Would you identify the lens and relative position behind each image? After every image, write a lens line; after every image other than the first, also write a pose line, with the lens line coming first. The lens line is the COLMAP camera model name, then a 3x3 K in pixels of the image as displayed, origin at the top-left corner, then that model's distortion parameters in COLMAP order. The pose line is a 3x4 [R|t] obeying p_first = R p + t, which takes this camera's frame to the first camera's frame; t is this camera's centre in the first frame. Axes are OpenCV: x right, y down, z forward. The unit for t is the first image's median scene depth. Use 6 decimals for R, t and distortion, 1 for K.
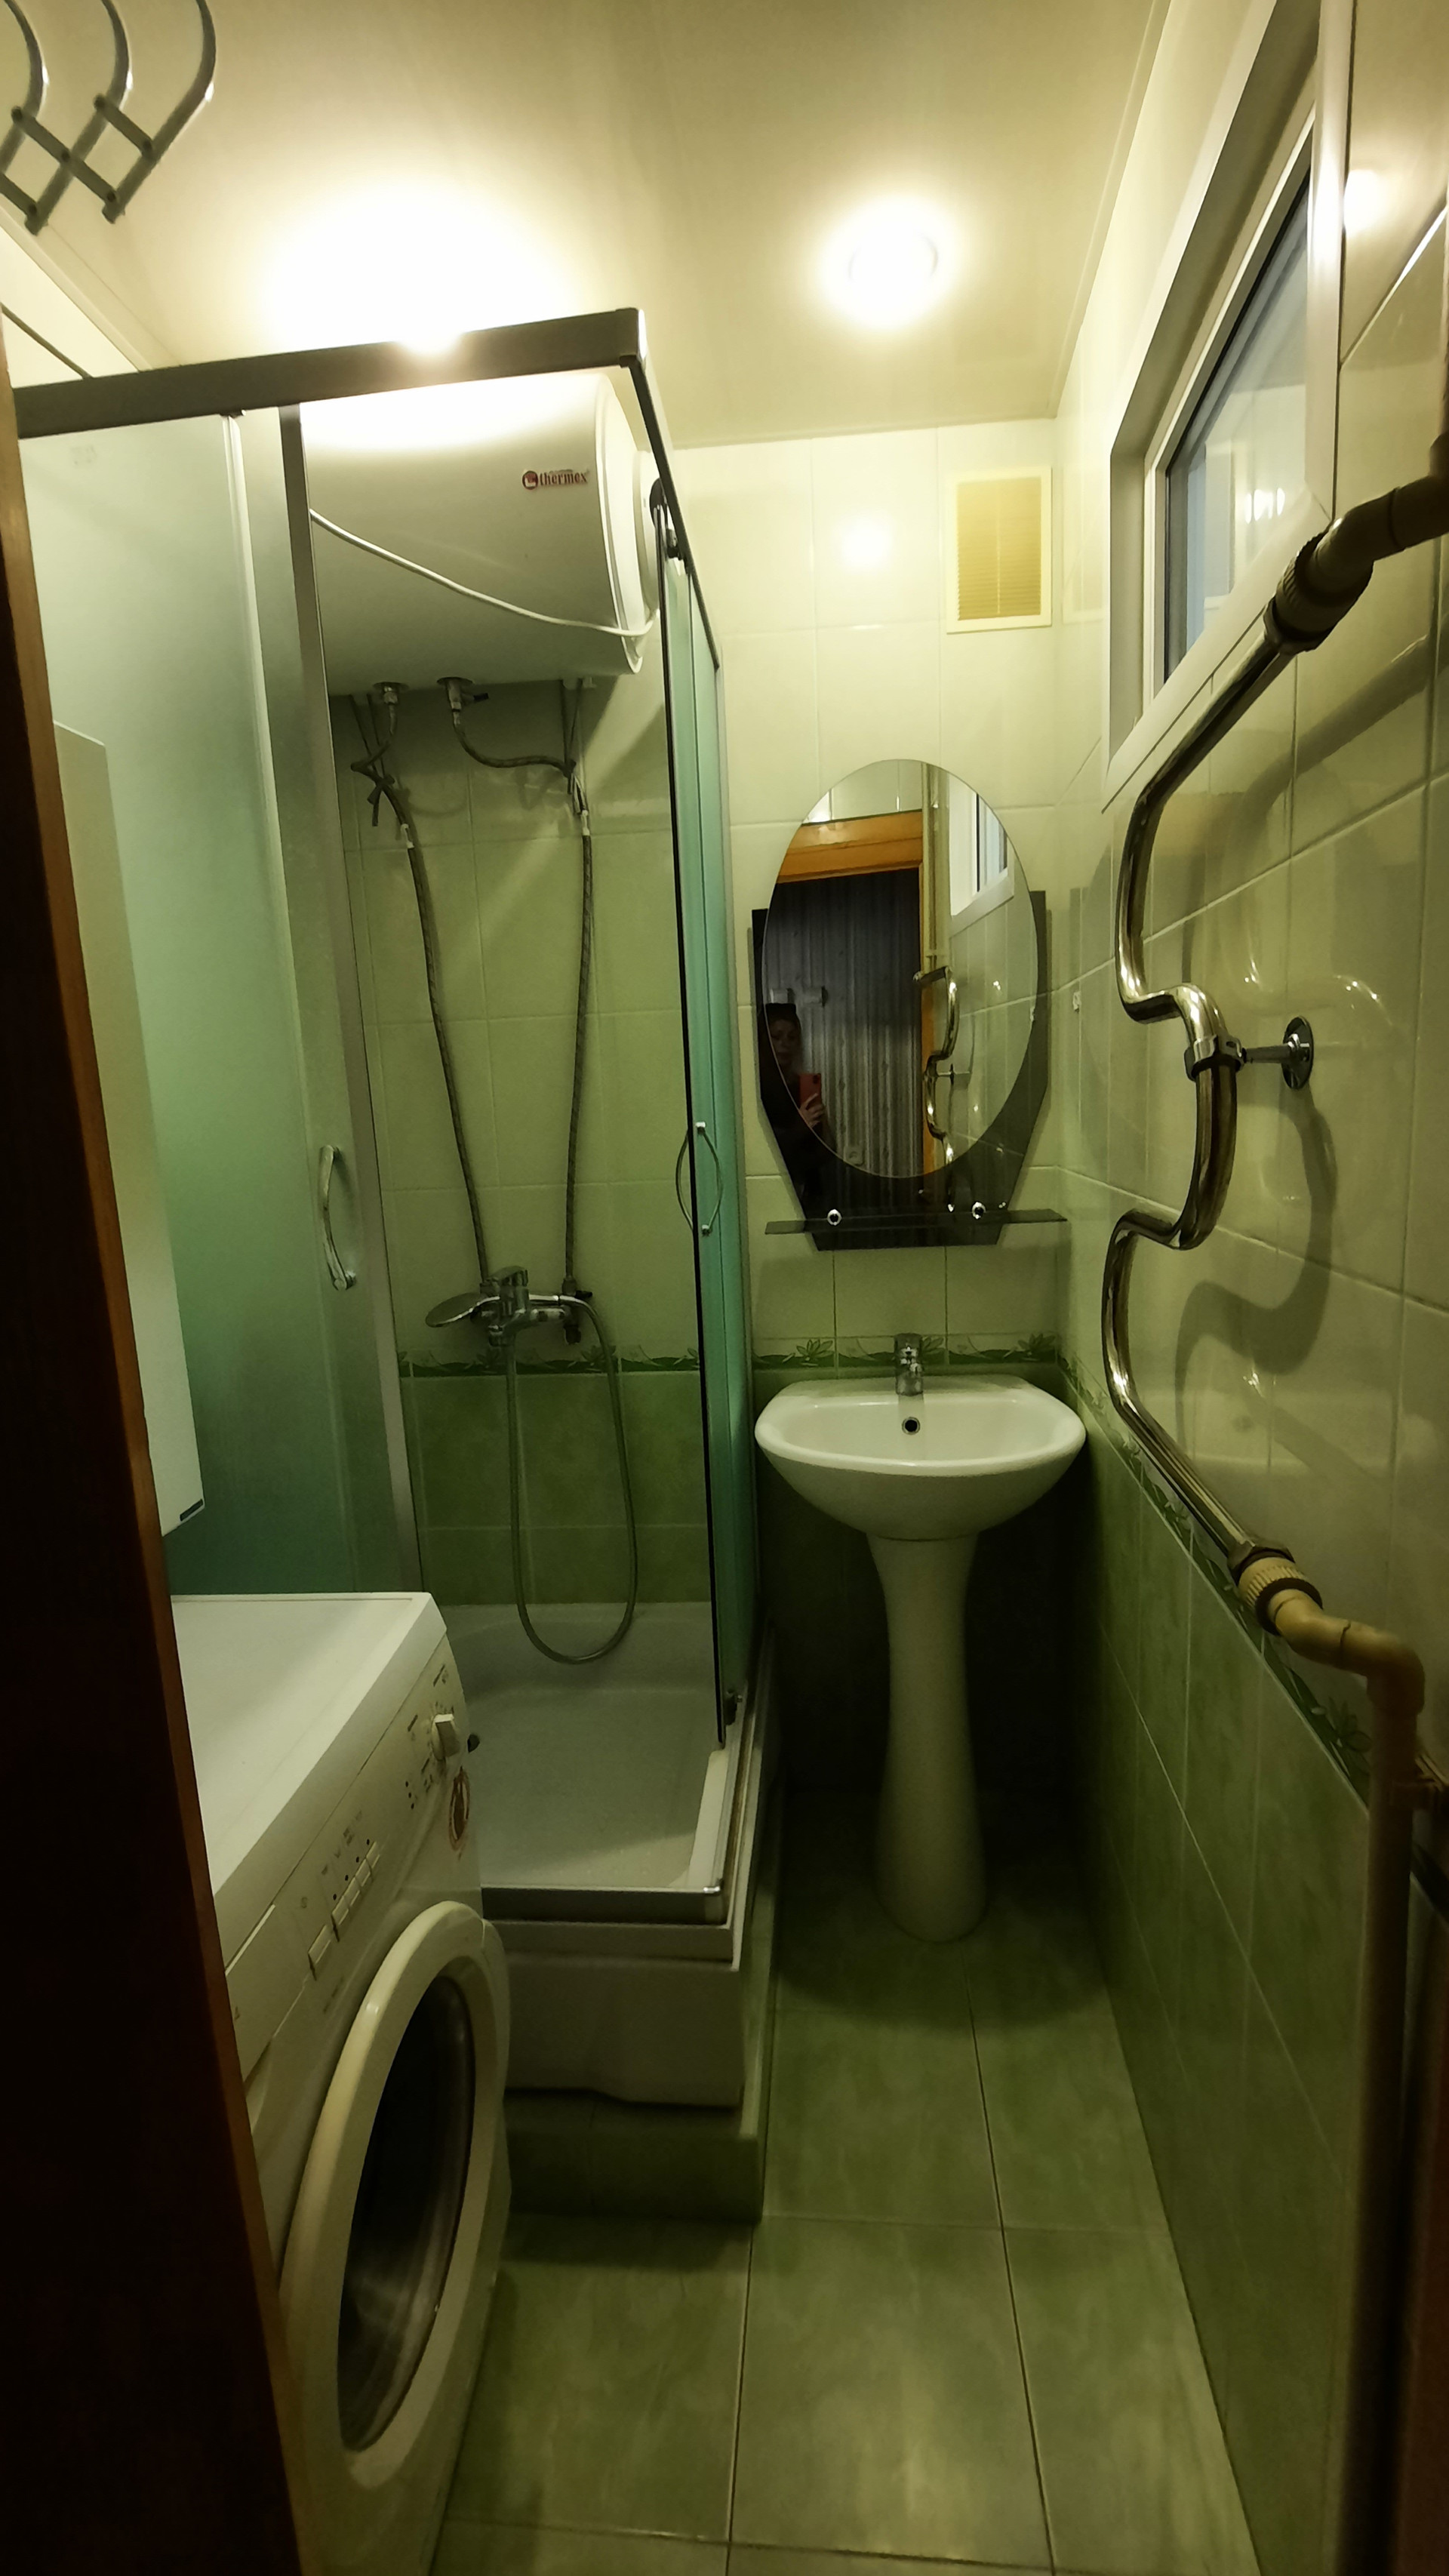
lens RADIAL K [[1058.1, 0, 746.9], [0, 1058.1, 1282.6], [0, 0, 1]] dist [-0.001880, -0.001149]
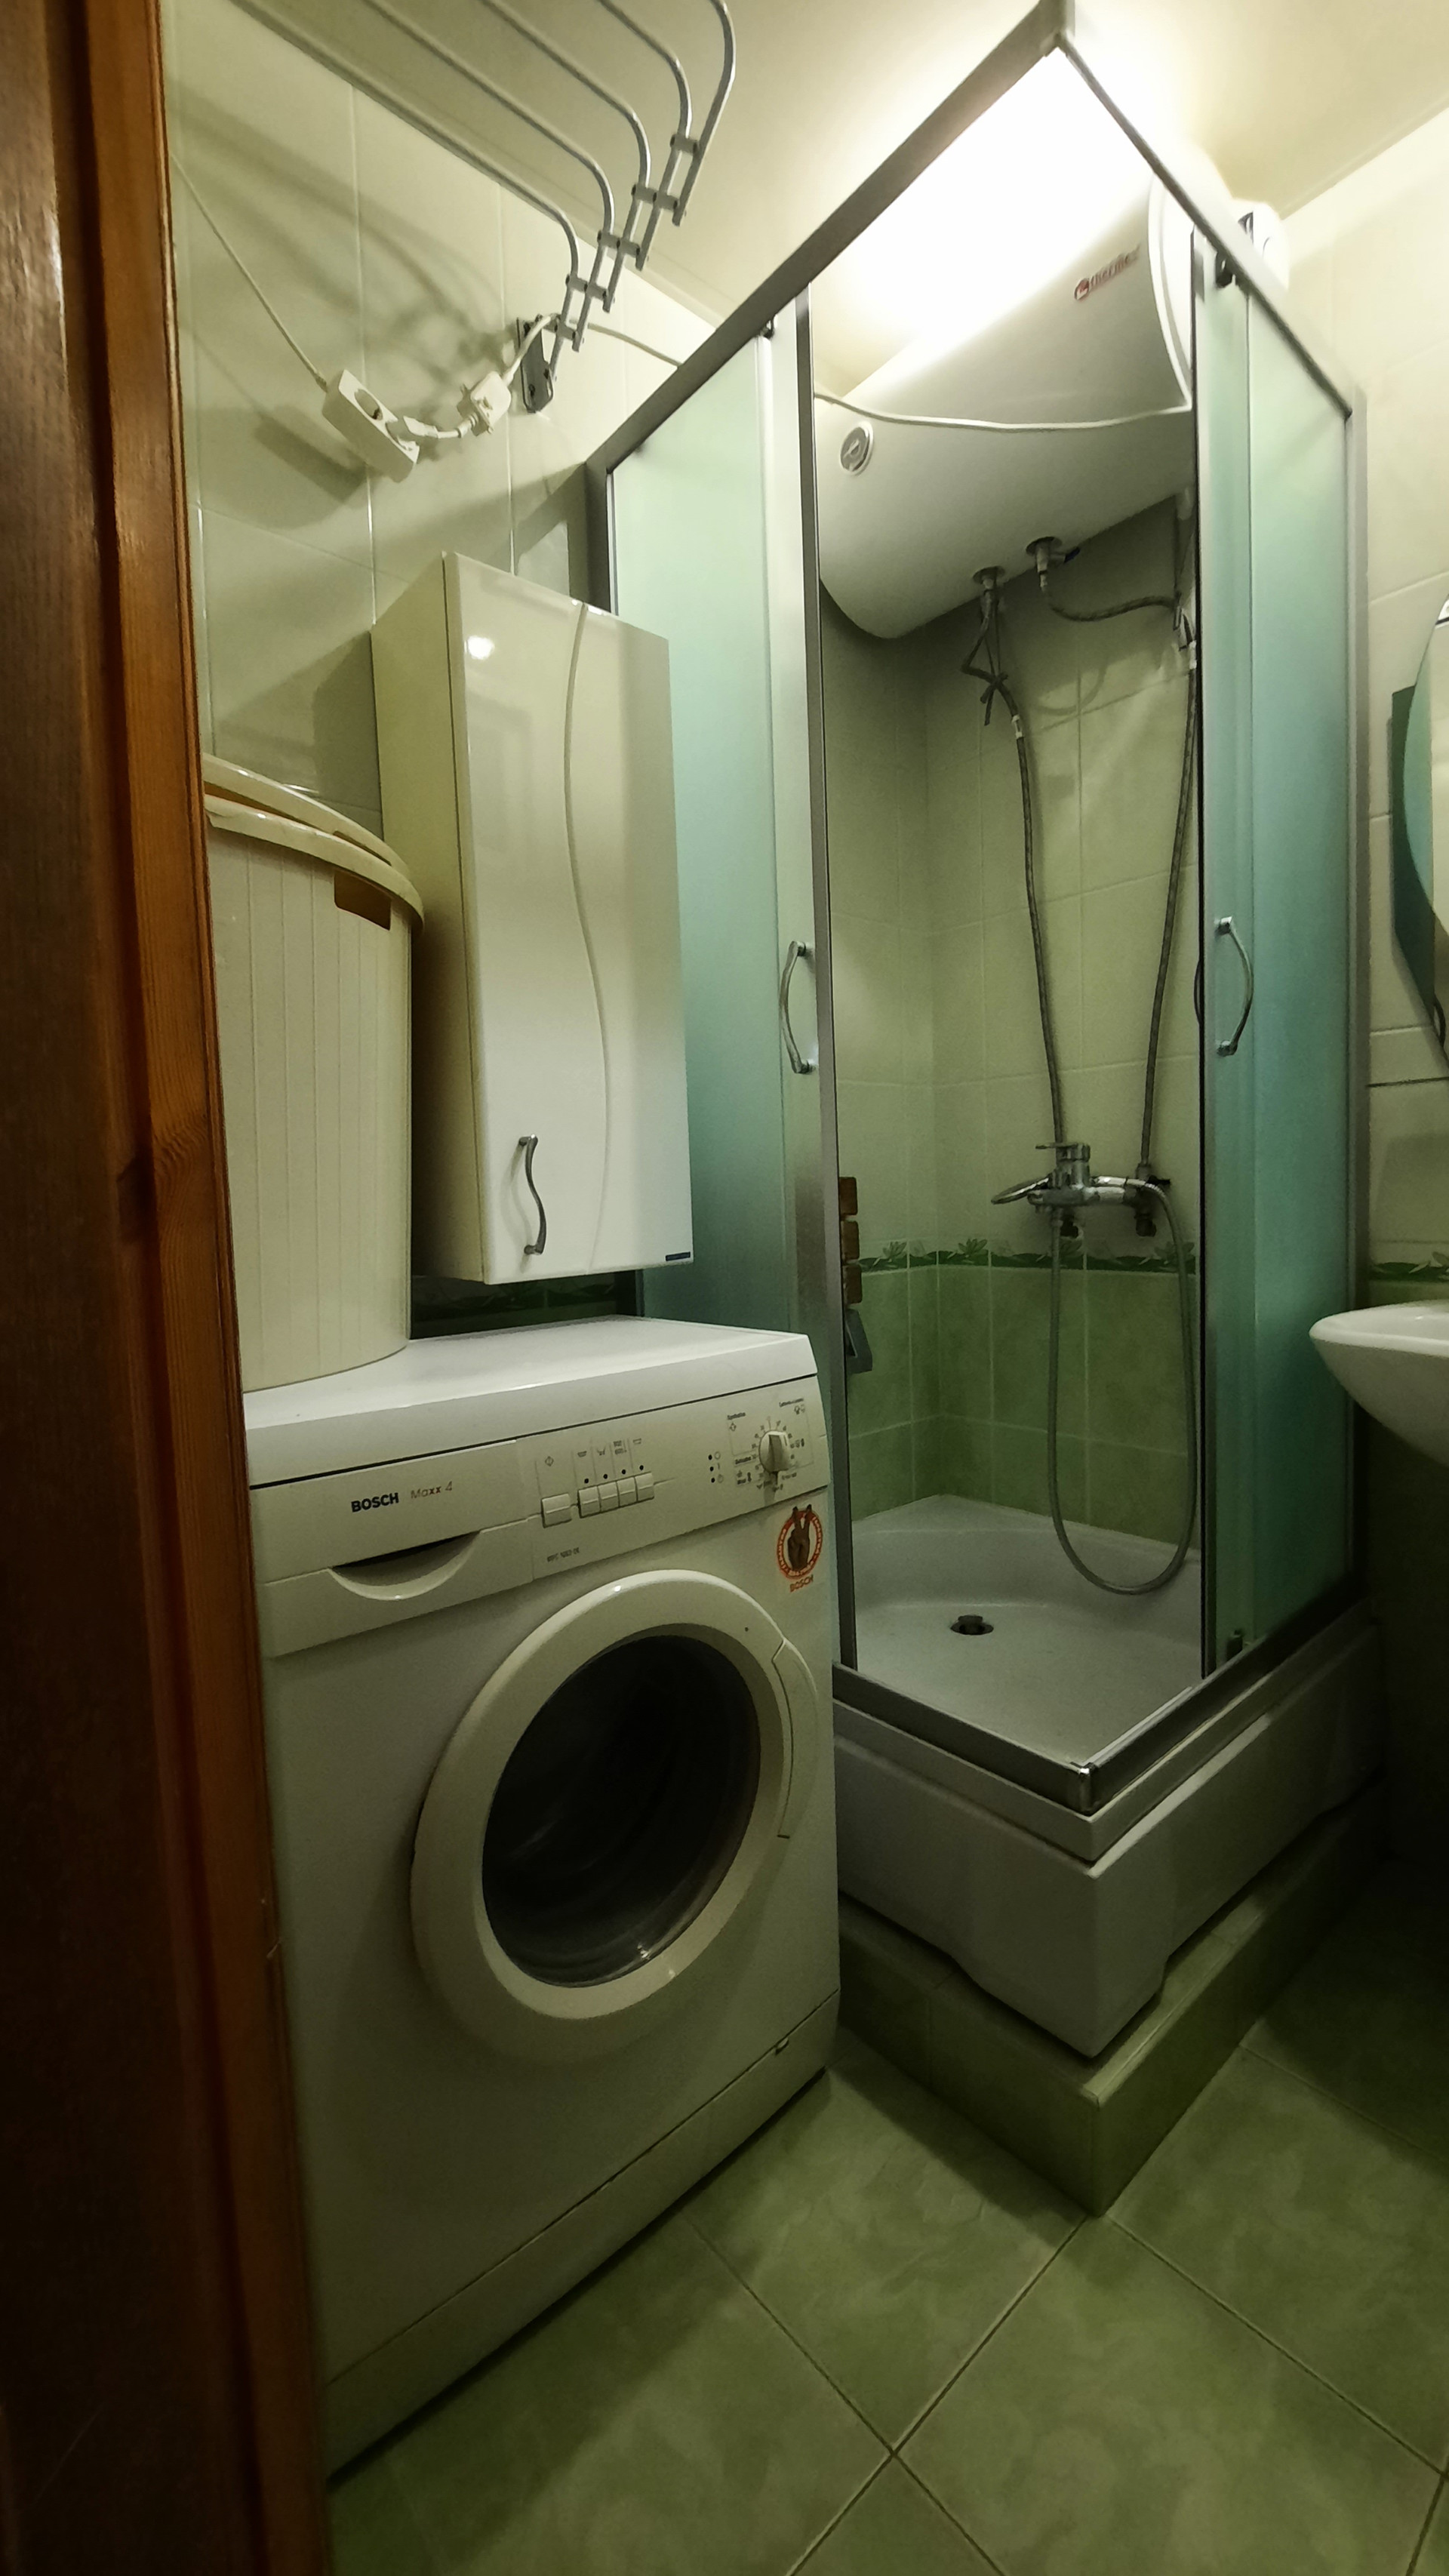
lens RADIAL K [[1058.1, 0, 732.8], [0, 1058.1, 1270.0], [0, 0, 1]] dist [-0.001880, -0.001149]
pose [[0.716784, 0.066549, -0.694112, 0.311159], [-0.118648, 0.992559, -0.027360, 0.222580], [0.687127, 0.101966, 0.719347, 0.155409]]
